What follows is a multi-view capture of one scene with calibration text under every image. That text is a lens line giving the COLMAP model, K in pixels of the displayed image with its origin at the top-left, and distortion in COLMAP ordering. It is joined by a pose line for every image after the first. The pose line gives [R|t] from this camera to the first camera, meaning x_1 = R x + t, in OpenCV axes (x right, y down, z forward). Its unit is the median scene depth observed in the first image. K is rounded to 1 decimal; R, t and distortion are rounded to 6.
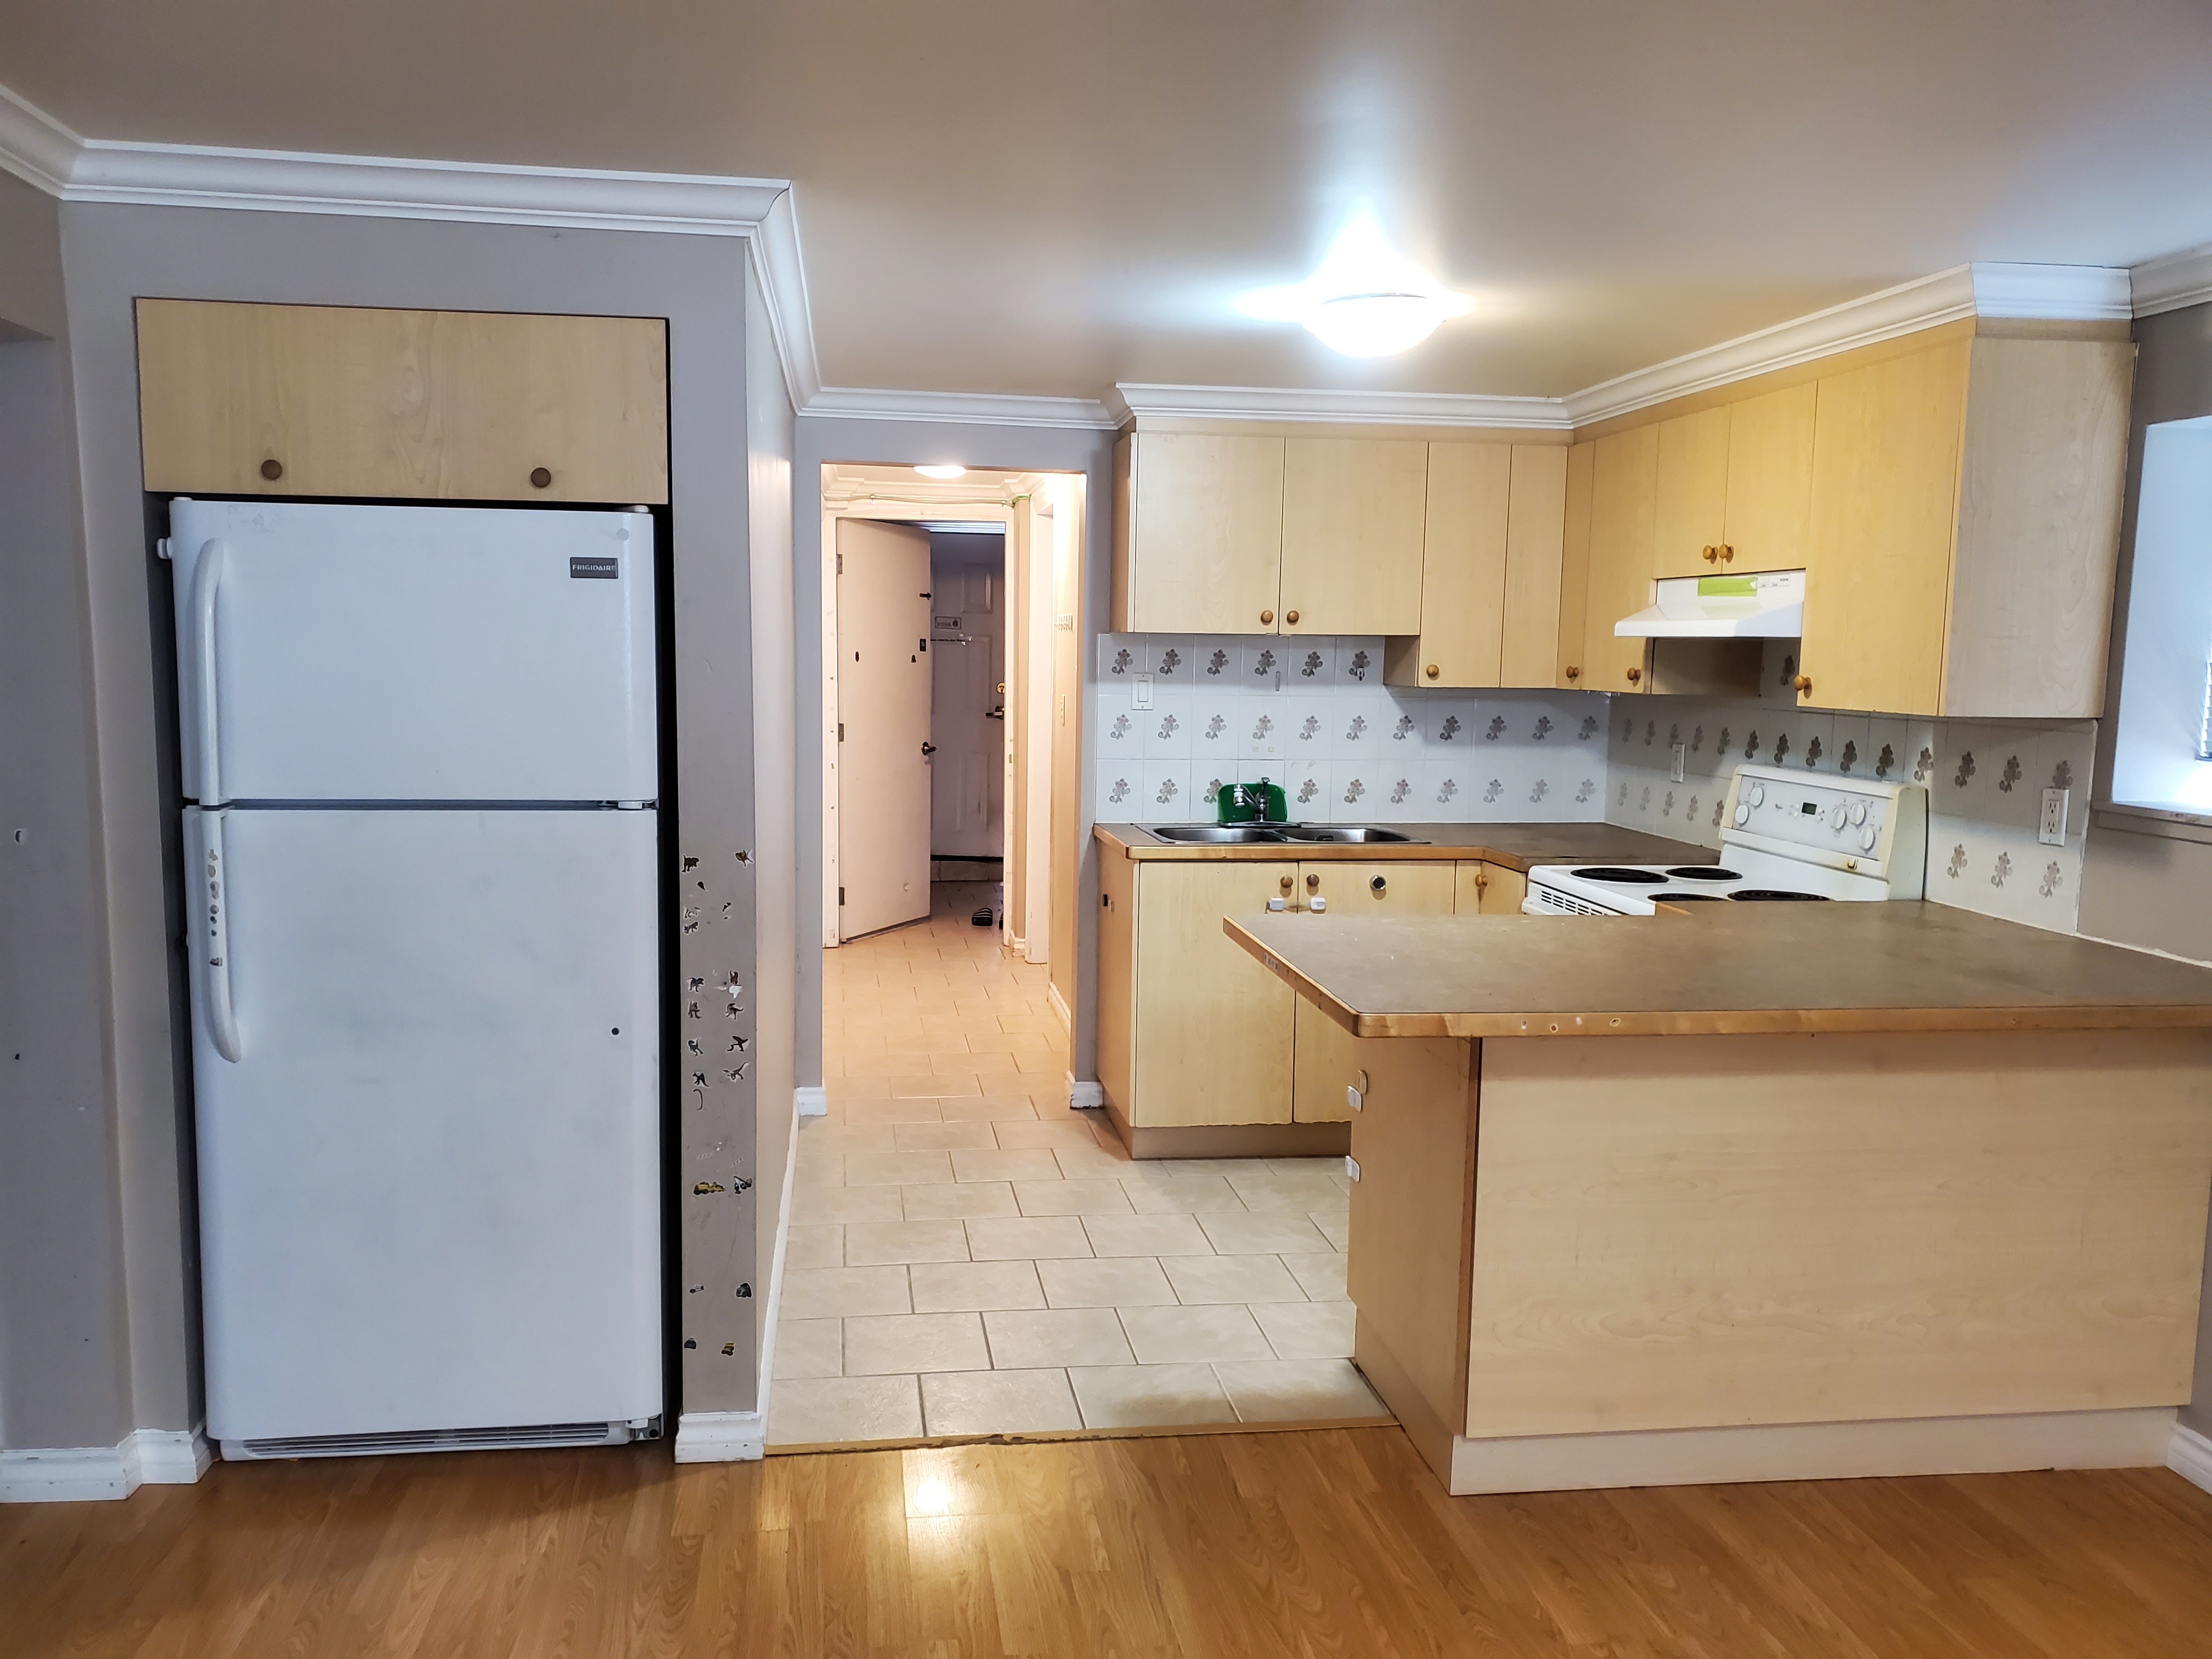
lens RADIAL K [[1727.5, 0, 1106.0], [0, 1727.5, 829.5], [0, 0, 1]] dist [0.192562, -0.274069]
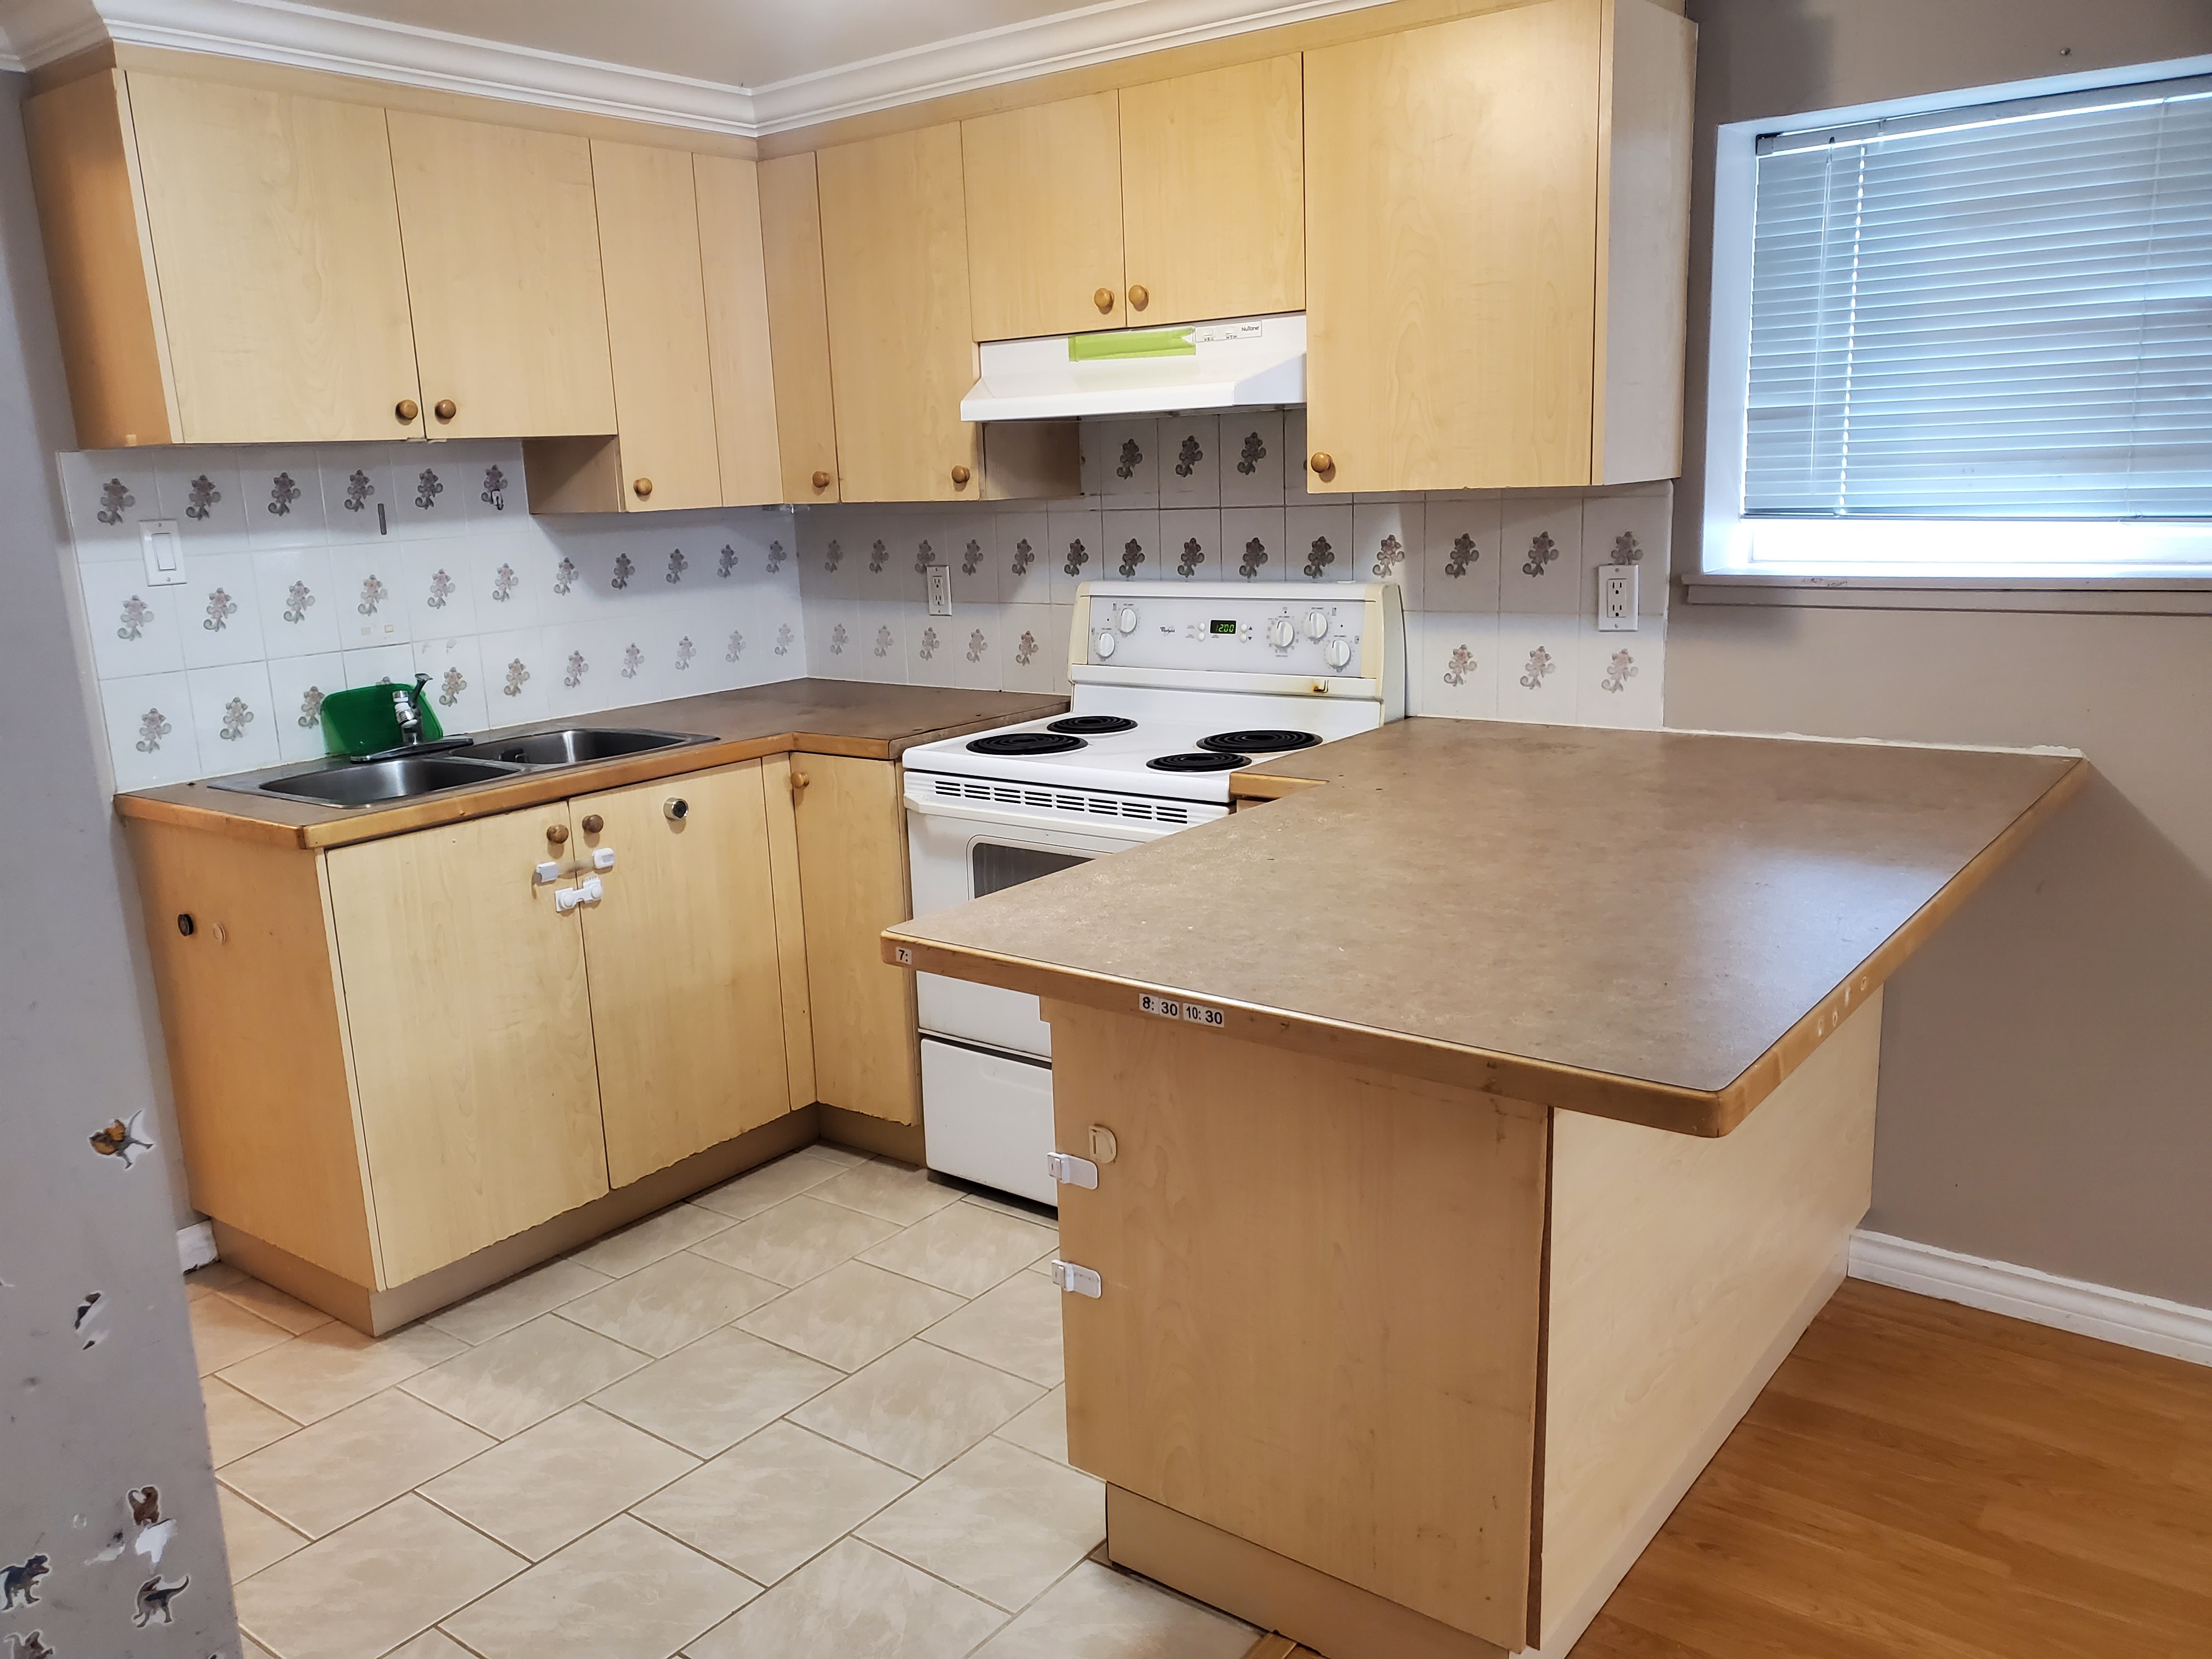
lens RADIAL K [[1712.9, 0, 1082.7], [0, 1712.9, 837.6], [0, 0, 1]] dist [0.043411, -0.059745]
pose [[0.723597, -0.193241, 0.662620, -0.170717], [0.126449, 0.980875, 0.147970, -0.036582], [-0.678542, -0.023283, 0.734193, 0.410089]]
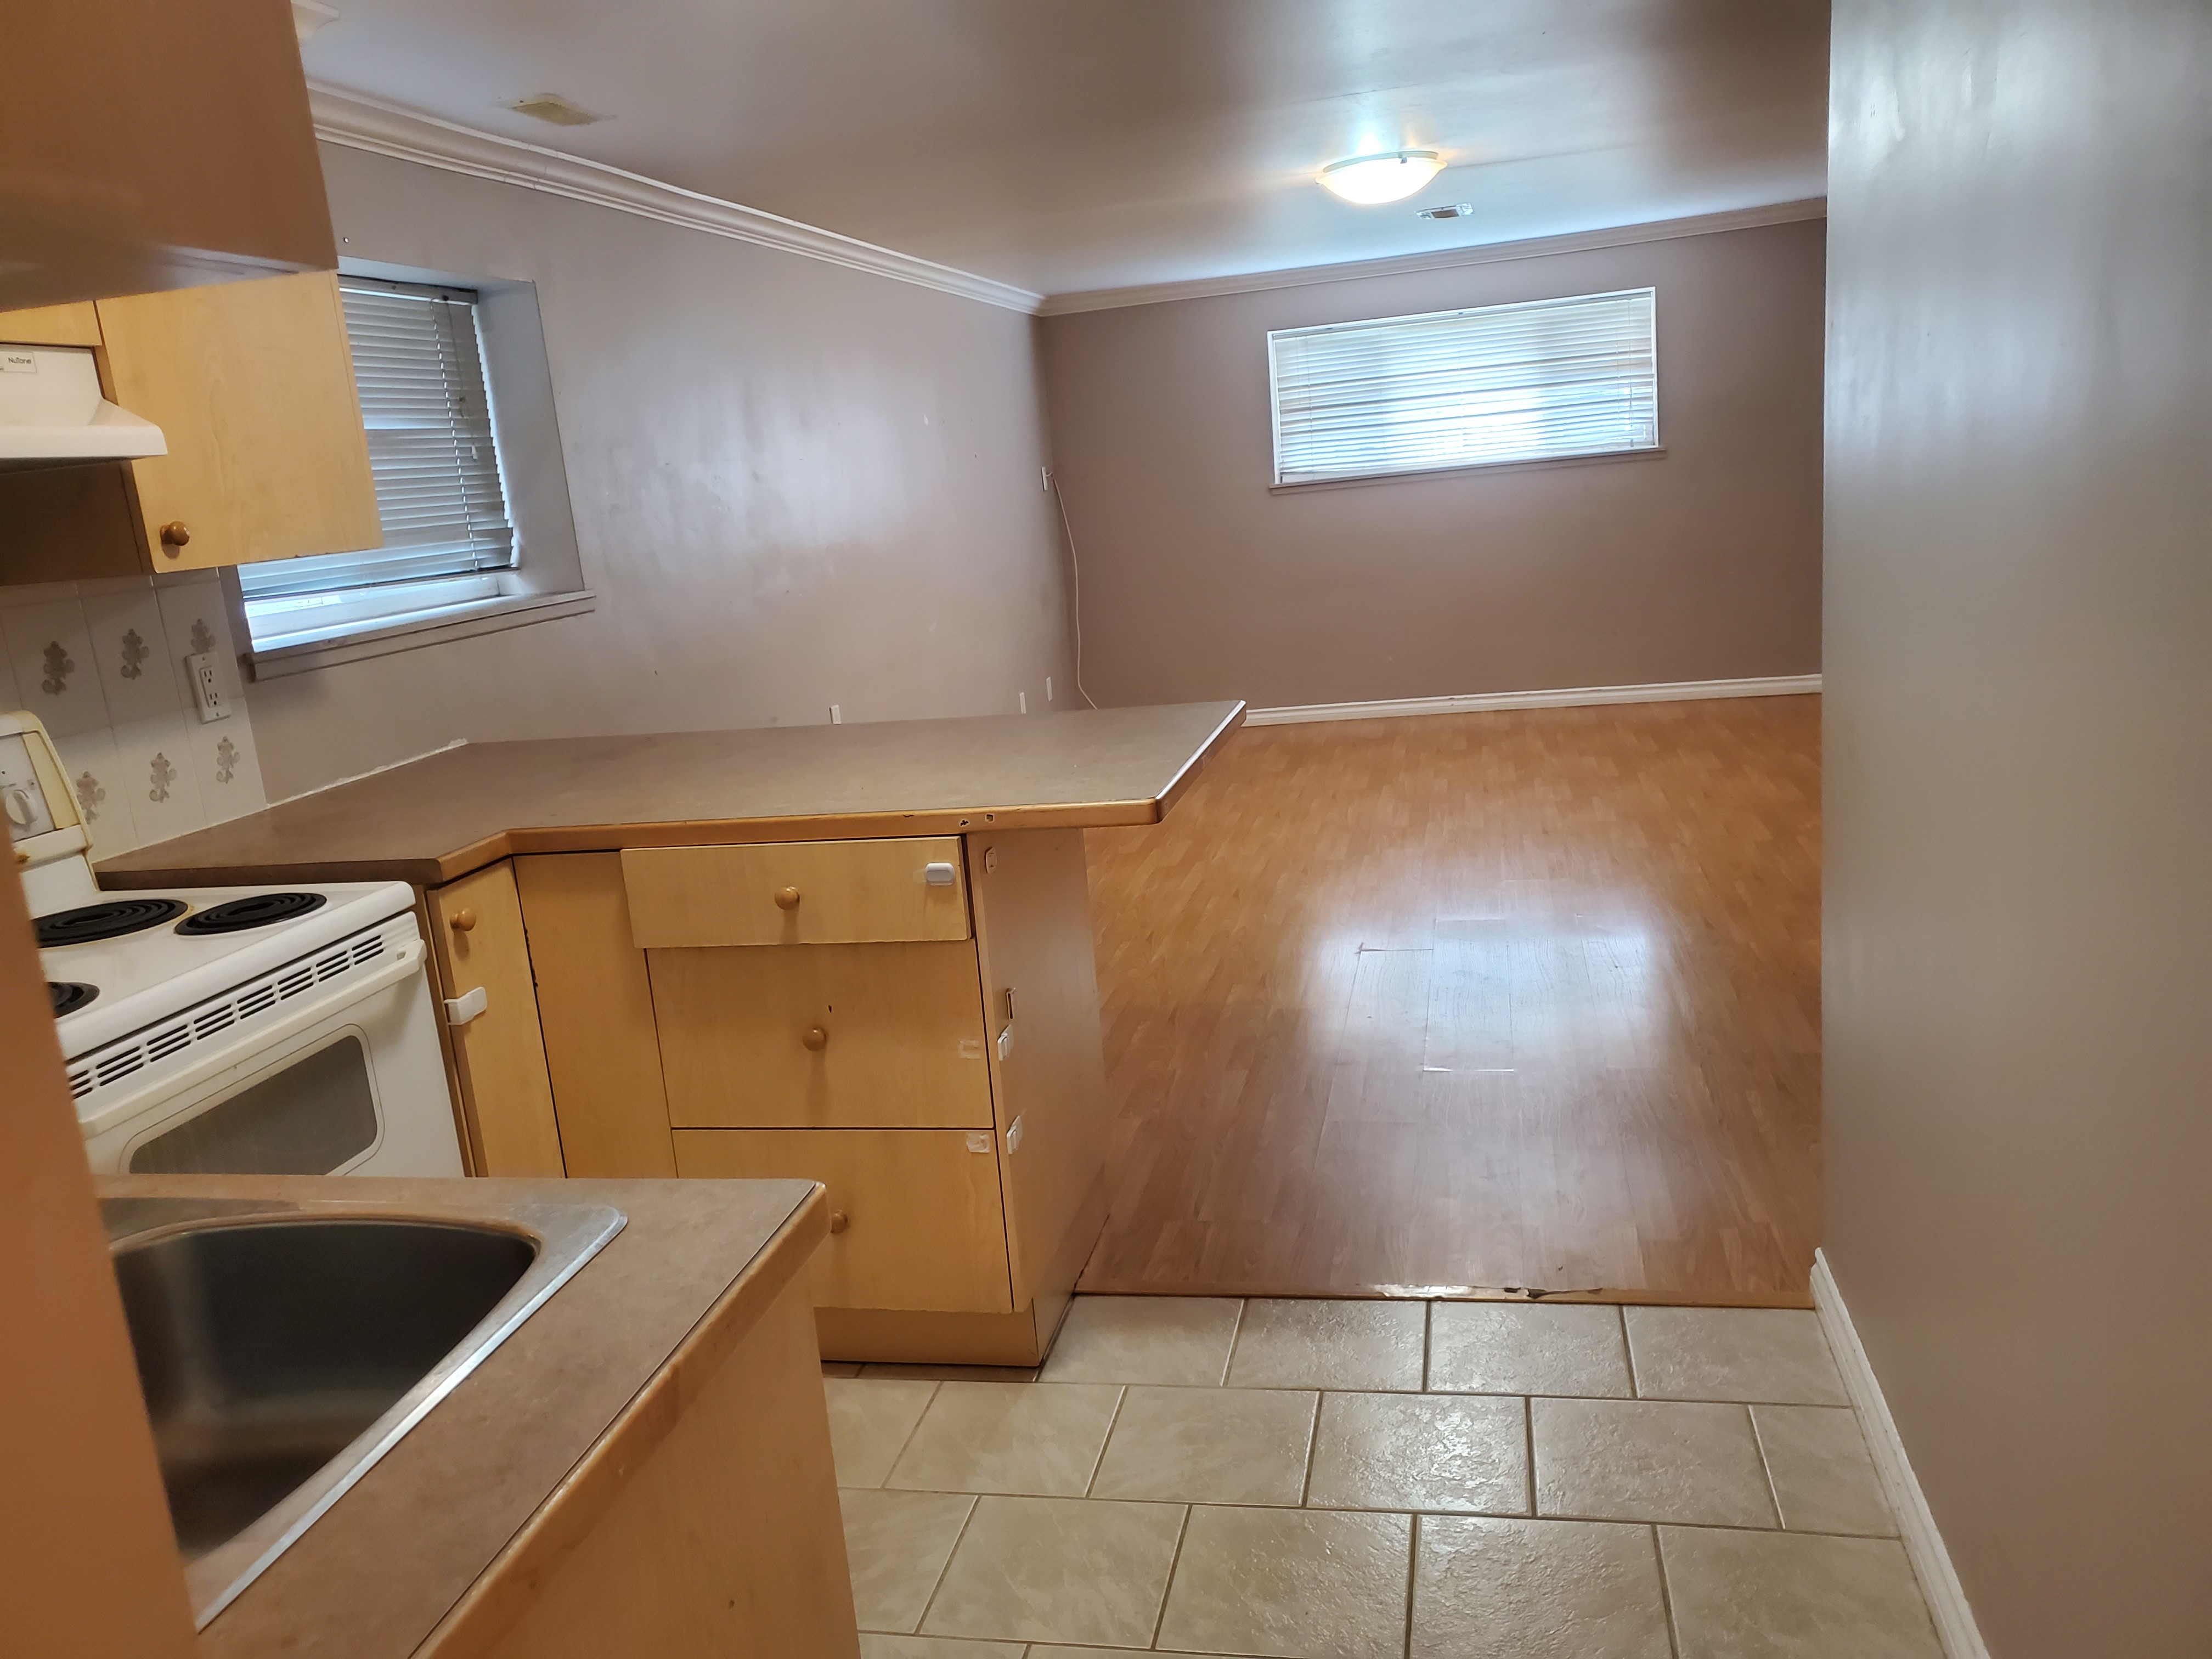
lens RADIAL K [[1712.9, 0, 1082.7], [0, 1712.9, 837.6], [0, 0, 1]] dist [0.043411, -0.059745]
pose [[-0.928286, -0.011808, 0.371679, -0.112847], [0.114618, 0.941749, 0.316184, -0.110165], [-0.353762, 0.336110, -0.872859, 1.162787]]
